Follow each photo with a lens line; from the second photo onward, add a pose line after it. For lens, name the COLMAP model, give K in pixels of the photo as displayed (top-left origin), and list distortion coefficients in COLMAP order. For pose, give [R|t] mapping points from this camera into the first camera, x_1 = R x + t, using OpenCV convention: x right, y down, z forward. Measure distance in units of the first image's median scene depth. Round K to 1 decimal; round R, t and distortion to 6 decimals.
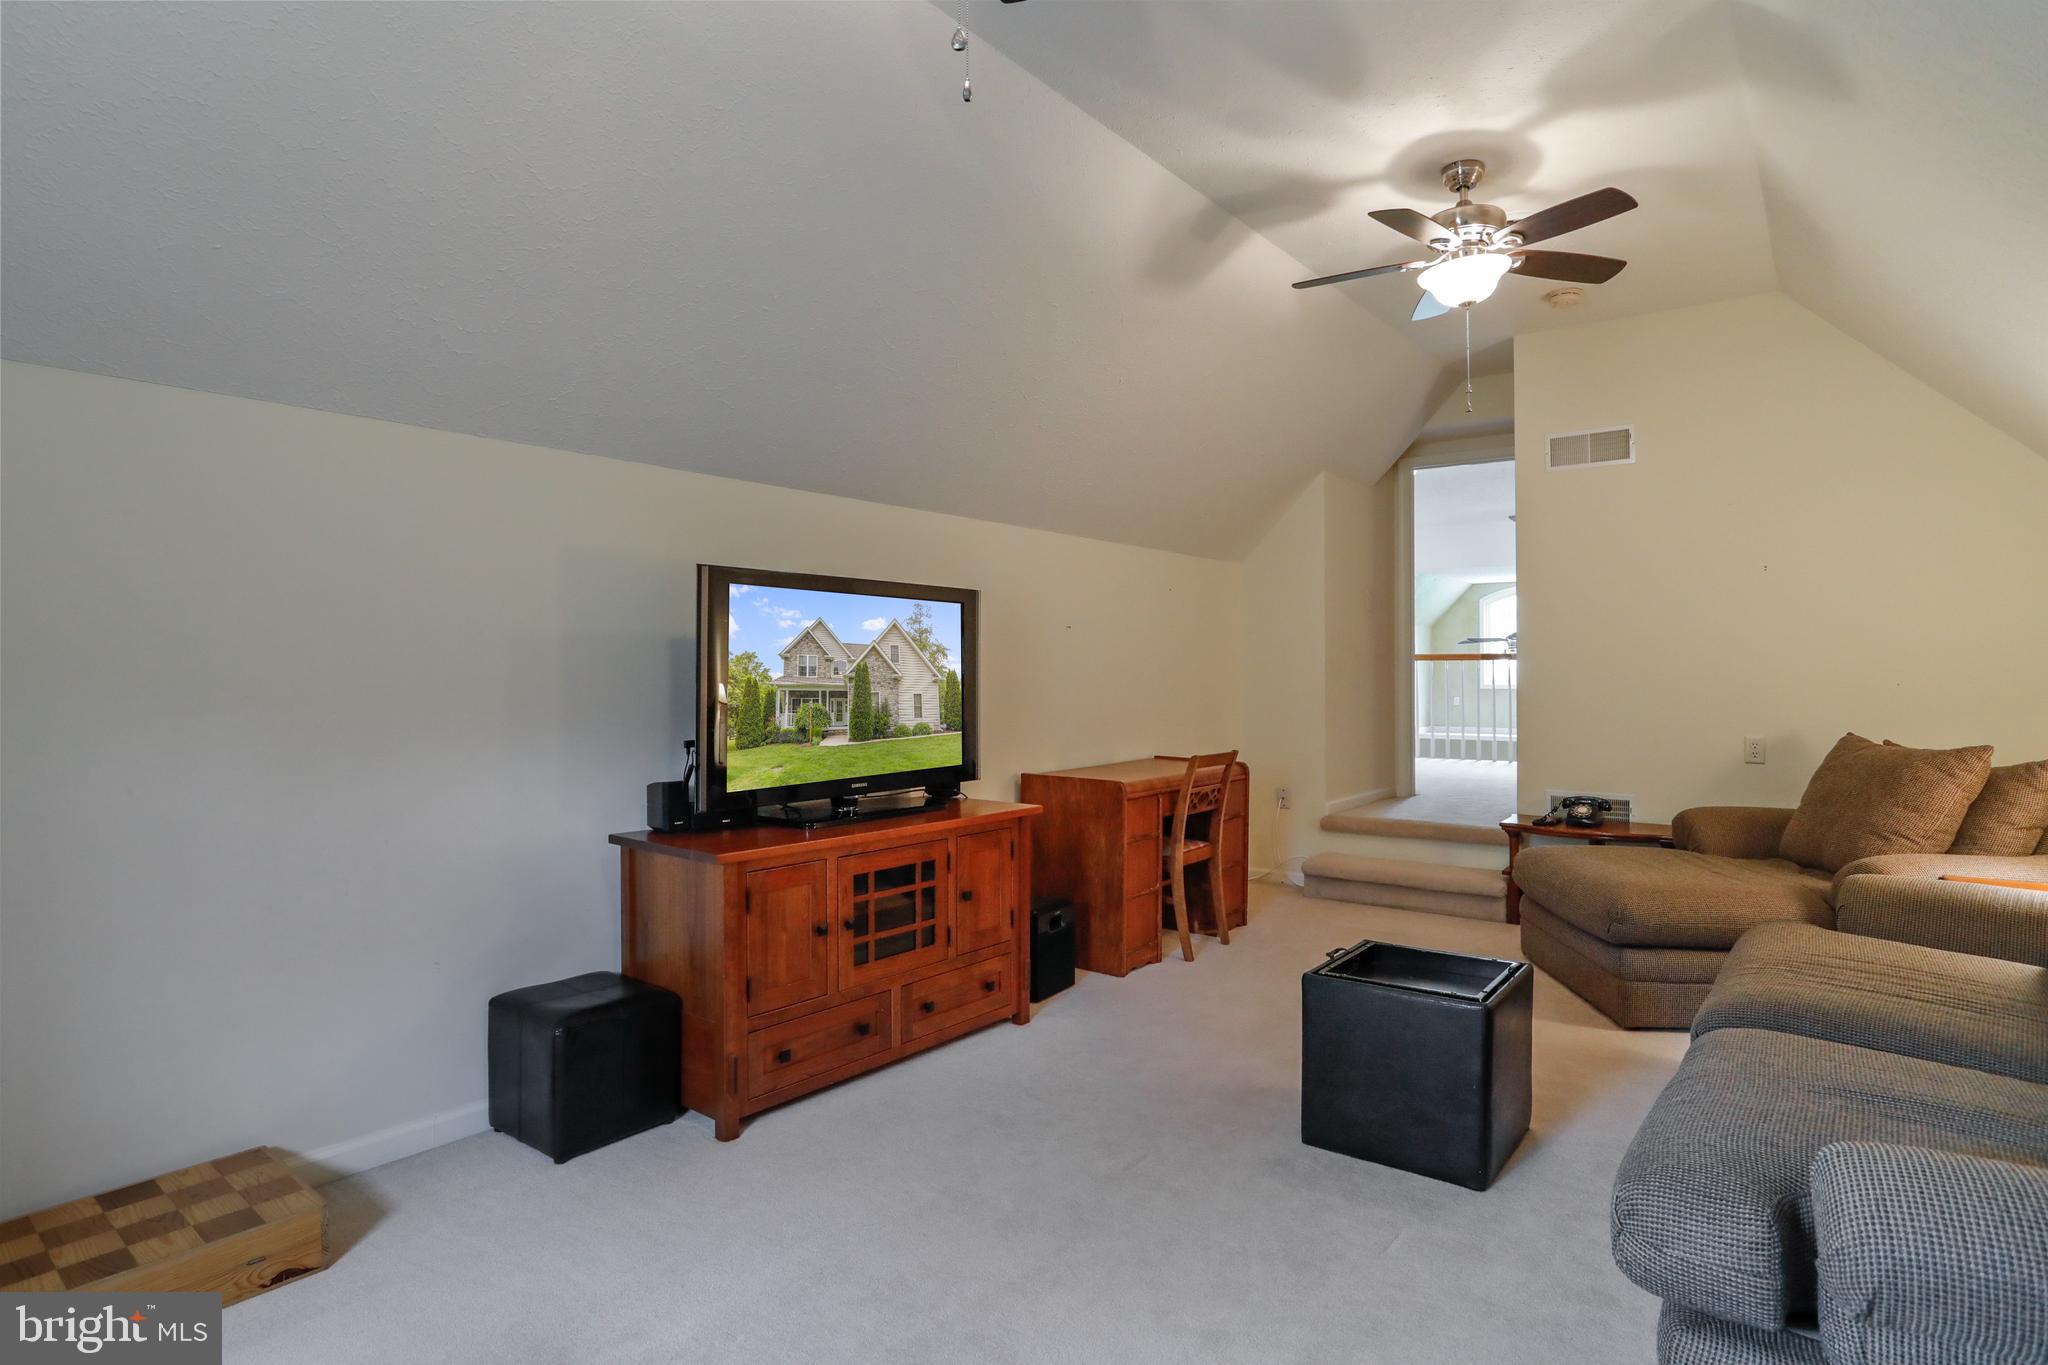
lens RADIAL K [[1073.3, 0, 1007.4], [0, 1073.3, 676.8], [0, 0, 1]] dist [-0.052276, 0.003941]
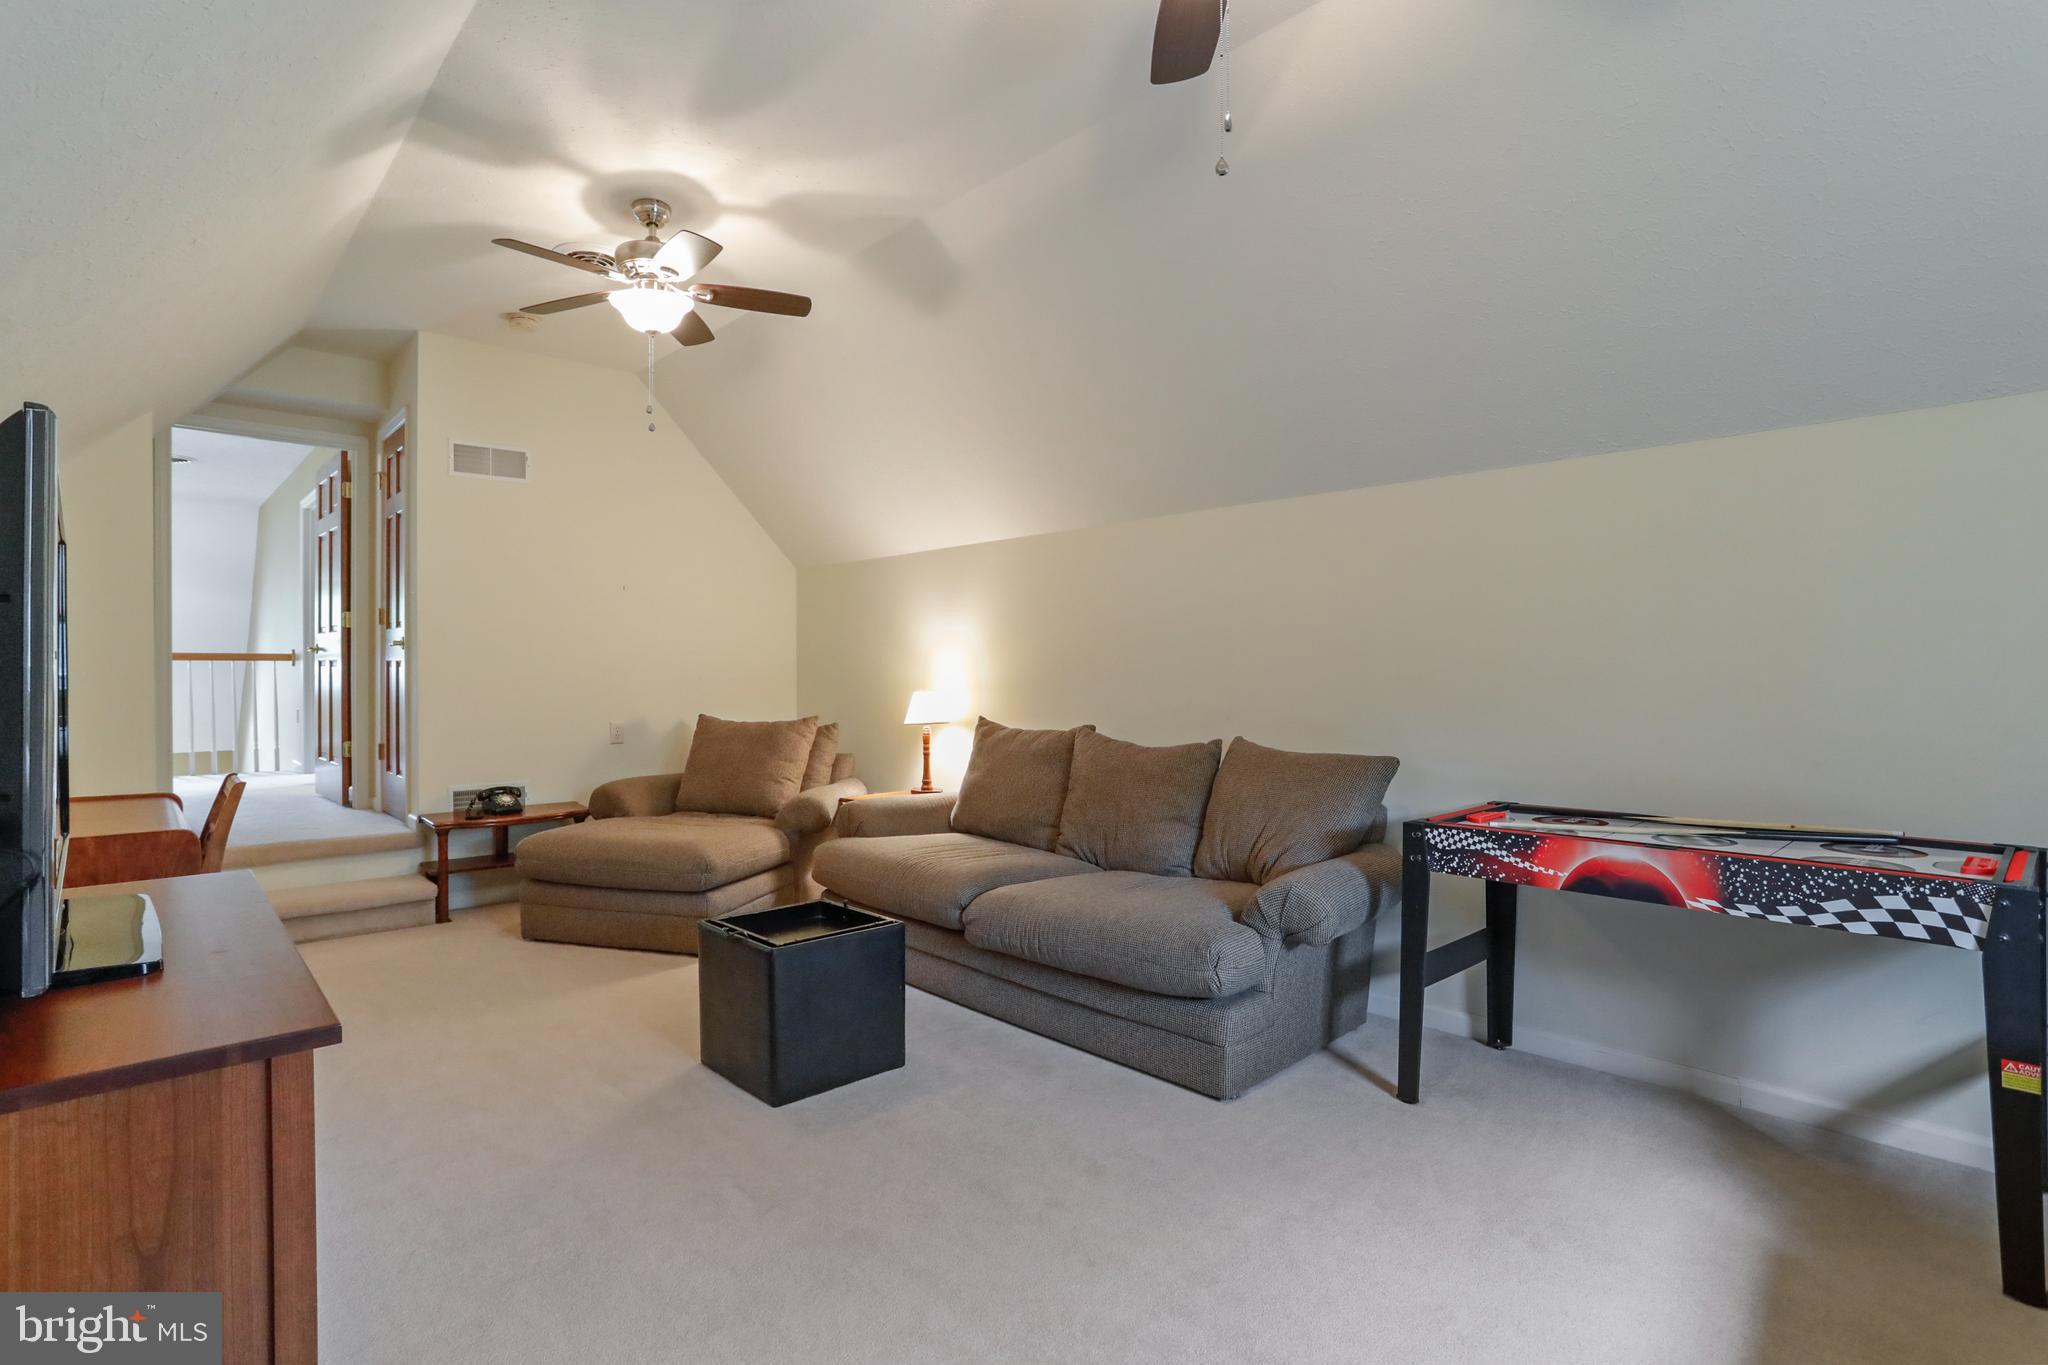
lens RADIAL K [[999.6, 0, 1002.7], [0, 999.6, 682.1], [0, 0, 1]] dist [-0.032783, 0.002974]
pose [[0.164366, -0.013334, 0.986309, -0.385870], [0.011182, 0.999870, 0.011654, 0.001059], [-0.986336, 0.009113, 0.164494, 0.350416]]
